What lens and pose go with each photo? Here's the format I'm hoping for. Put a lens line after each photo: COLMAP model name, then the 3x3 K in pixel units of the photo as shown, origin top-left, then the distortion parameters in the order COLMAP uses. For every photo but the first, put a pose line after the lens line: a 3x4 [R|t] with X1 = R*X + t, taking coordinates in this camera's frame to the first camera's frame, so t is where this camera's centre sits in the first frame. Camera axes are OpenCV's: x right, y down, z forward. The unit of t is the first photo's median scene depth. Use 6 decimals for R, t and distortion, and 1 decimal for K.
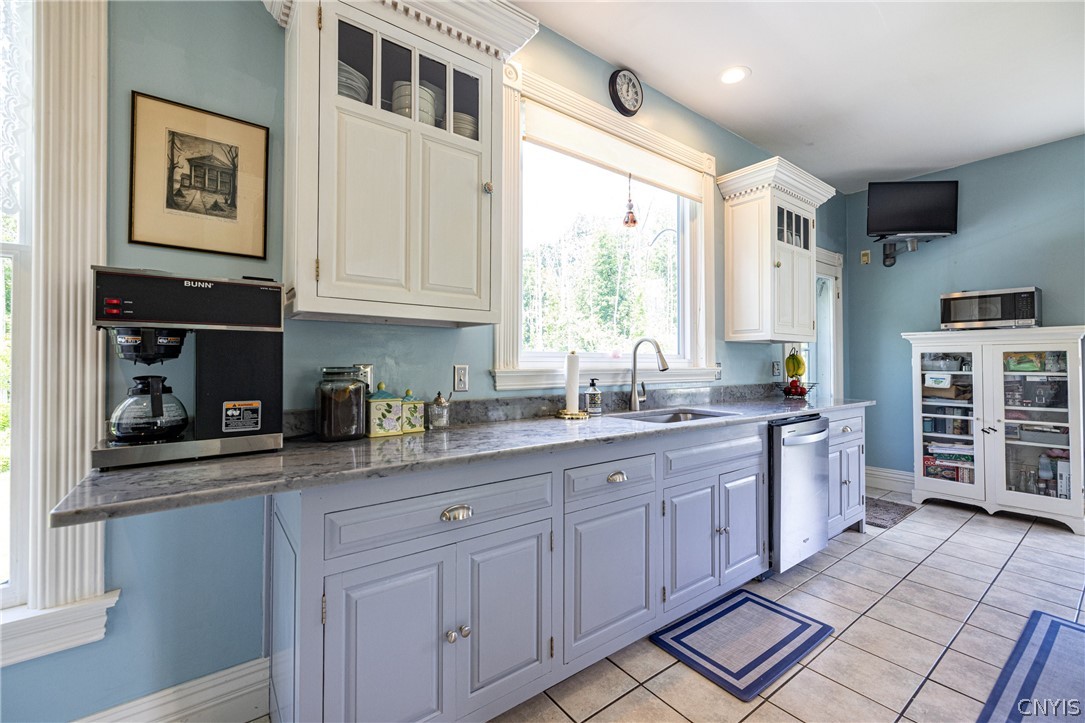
lens RADIAL K [[454.4, 0, 545.0], [0, 454.4, 359.4], [0, 0, 1]] dist [0.003004, -0.000182]
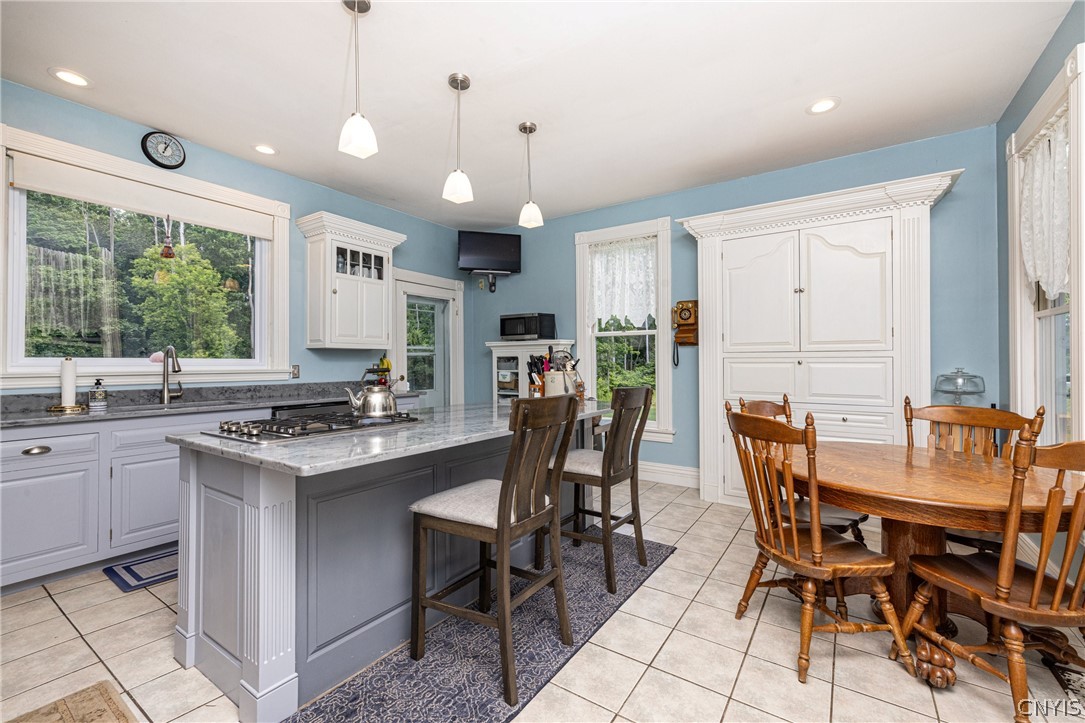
lens RADIAL K [[454.4, 0, 543.4], [0, 454.4, 359.7], [0, 0, 1]] dist [0.003004, -0.000182]
pose [[0.941696, -0.004860, 0.336430, 0.584445], [0.006573, 0.999971, -0.003953, 0.001075], [-0.336401, 0.005934, 0.941700, -0.417072]]
